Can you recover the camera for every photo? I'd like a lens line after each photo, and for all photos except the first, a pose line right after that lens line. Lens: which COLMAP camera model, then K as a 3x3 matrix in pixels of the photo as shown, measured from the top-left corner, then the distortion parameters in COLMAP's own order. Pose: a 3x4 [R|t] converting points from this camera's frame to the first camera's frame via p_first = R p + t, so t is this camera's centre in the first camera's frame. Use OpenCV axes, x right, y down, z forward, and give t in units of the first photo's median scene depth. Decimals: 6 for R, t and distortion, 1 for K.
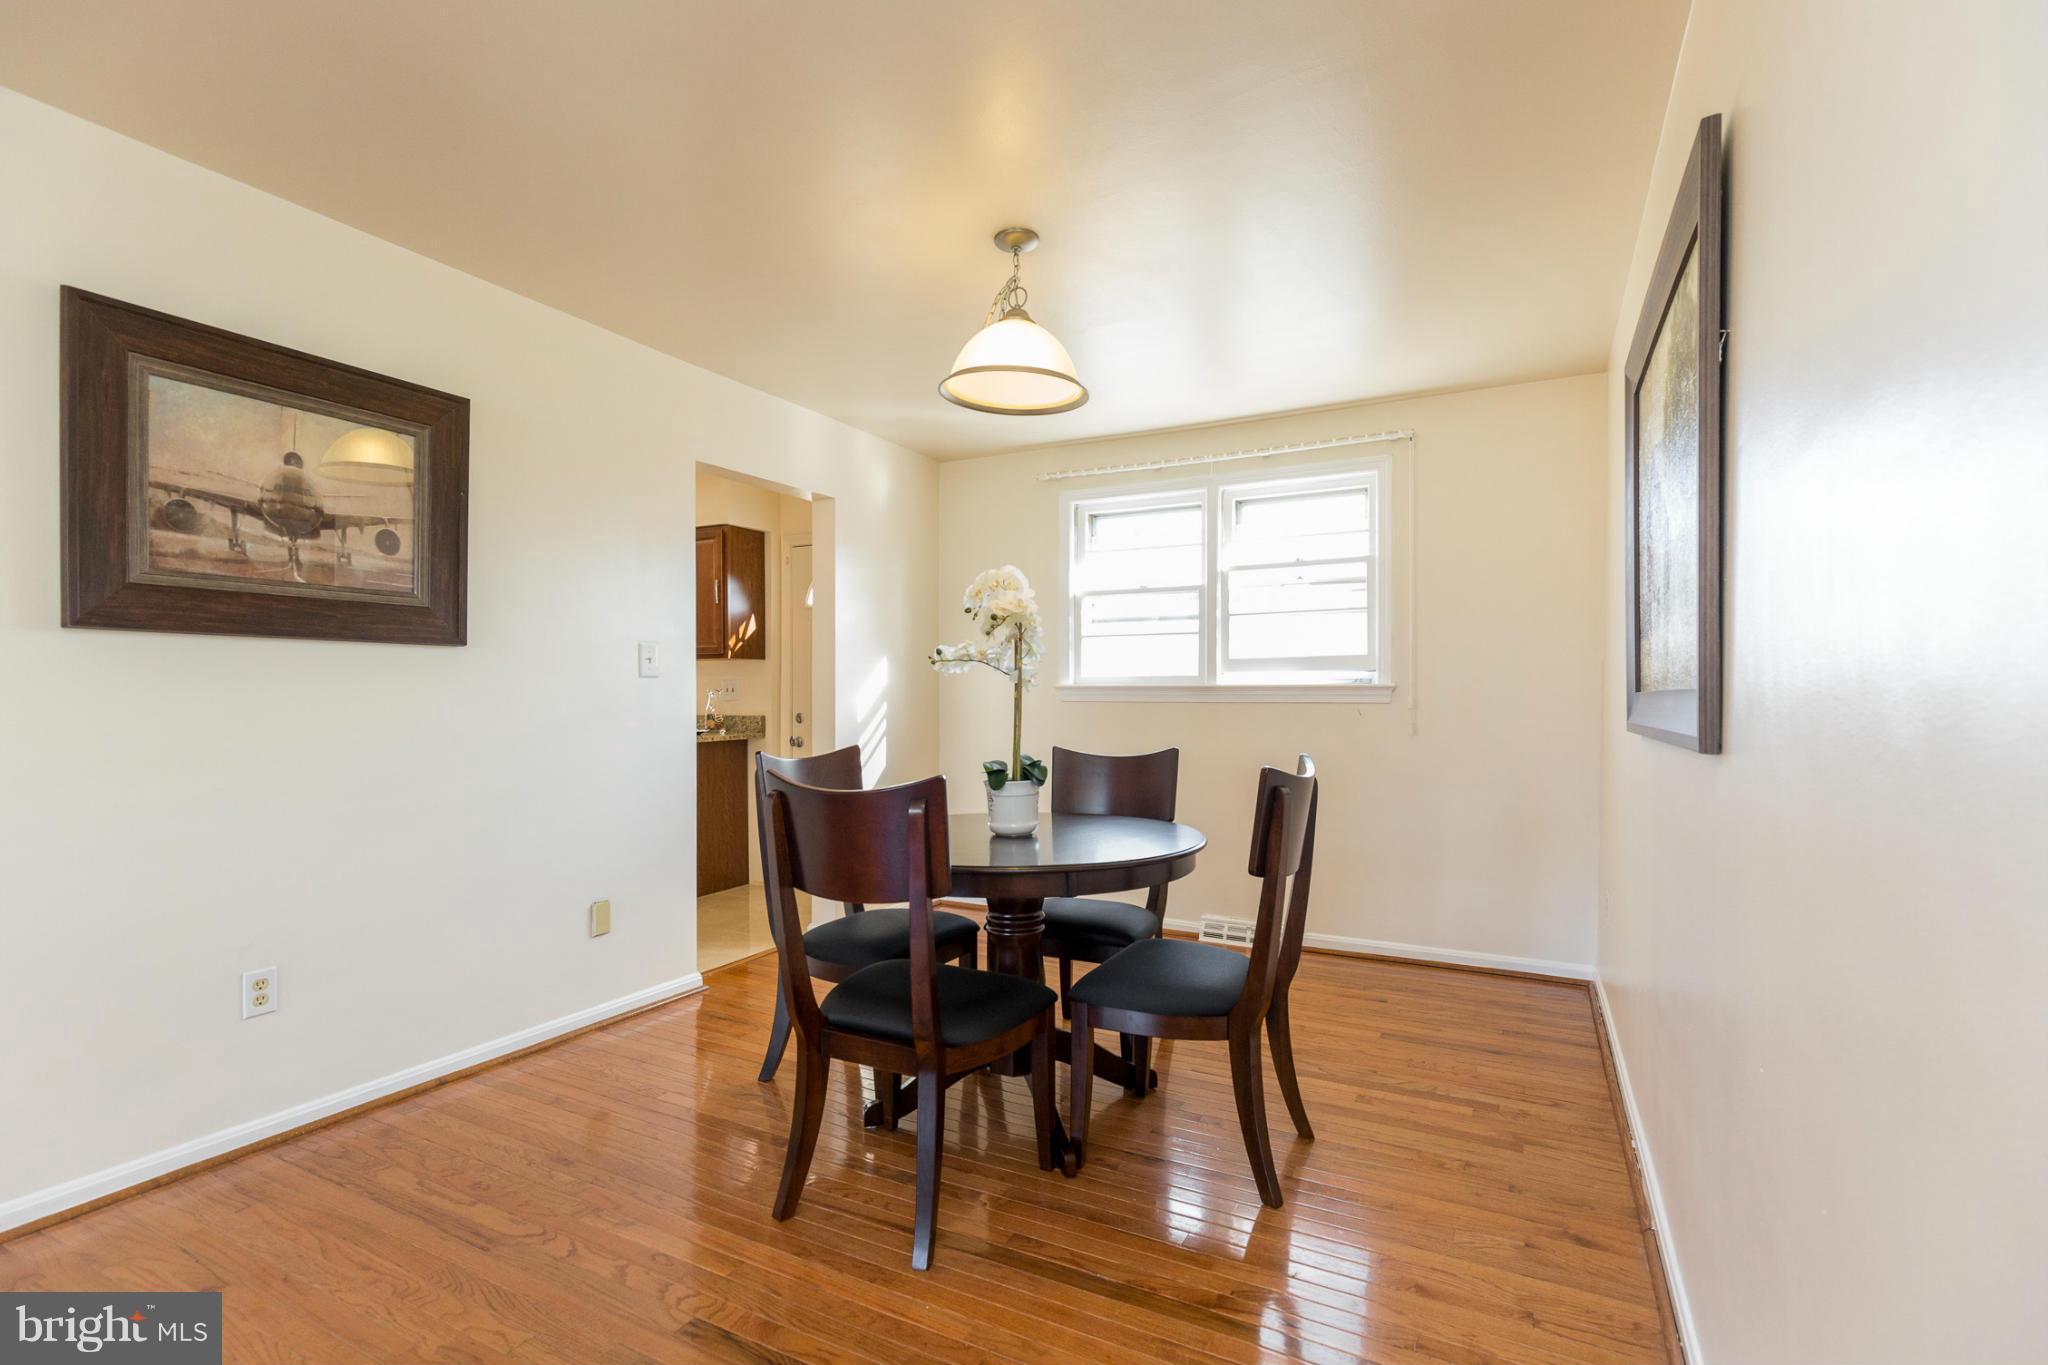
lens RADIAL K [[949.4, 0, 1017.4], [0, 949.4, 701.4], [0, 0, 1]] dist [0.000325, 0.000138]
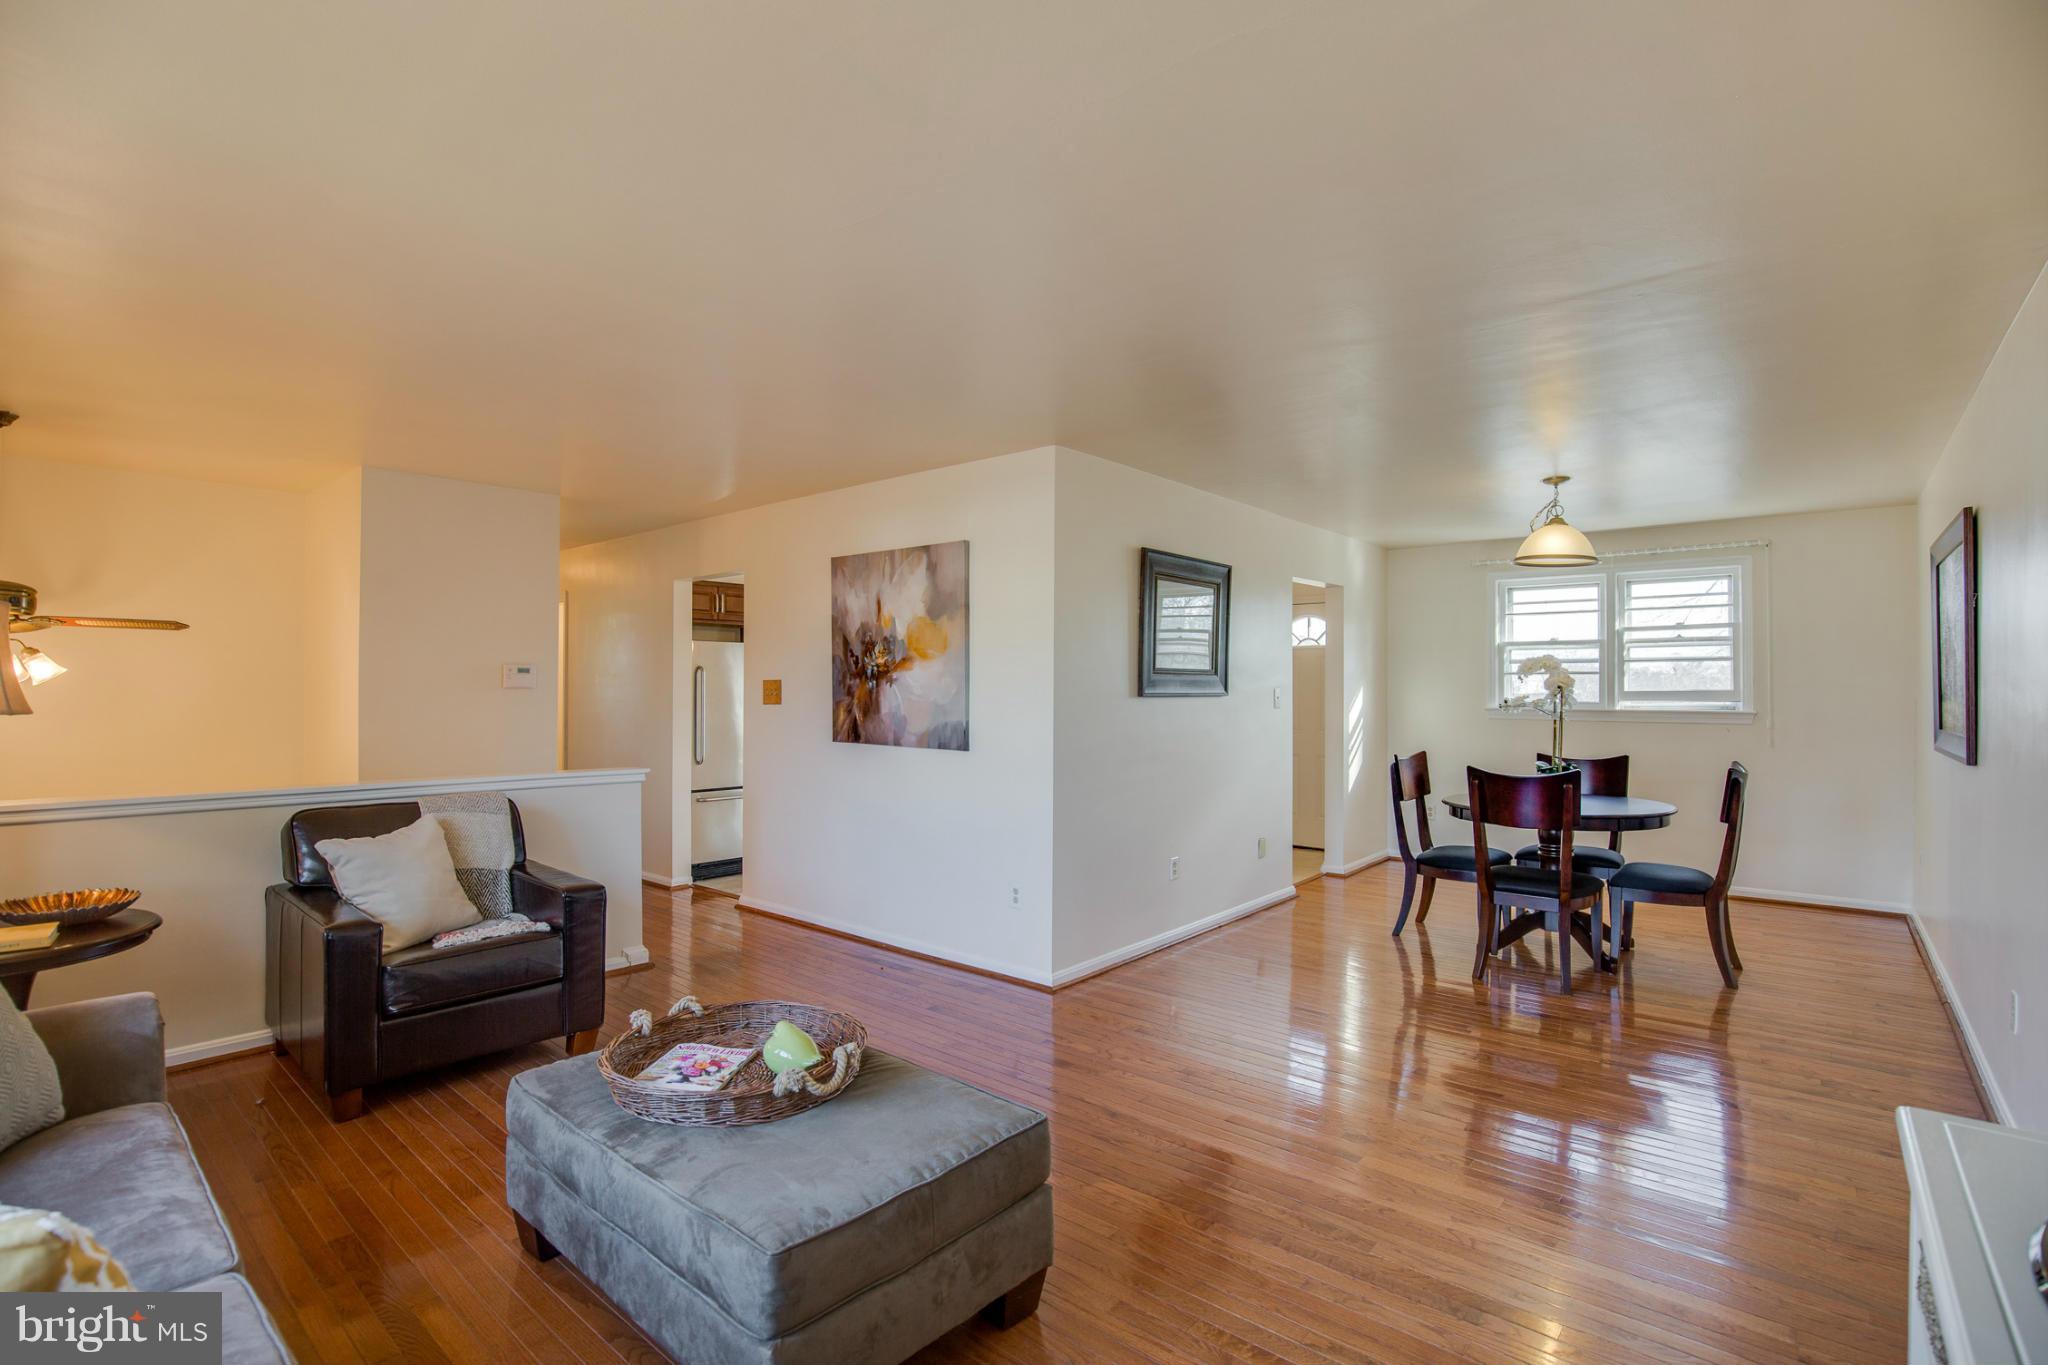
lens RADIAL K [[986.1, 0, 996.5], [0, 986.1, 677.1], [0, 0, 1]] dist [-0.024488, -0.000691]
pose [[0.979586, -0.000315, -0.201027, -0.518865], [-0.002441, 0.999906, -0.013462, -0.055958], [0.201012, 0.013678, 0.979493, -0.812102]]
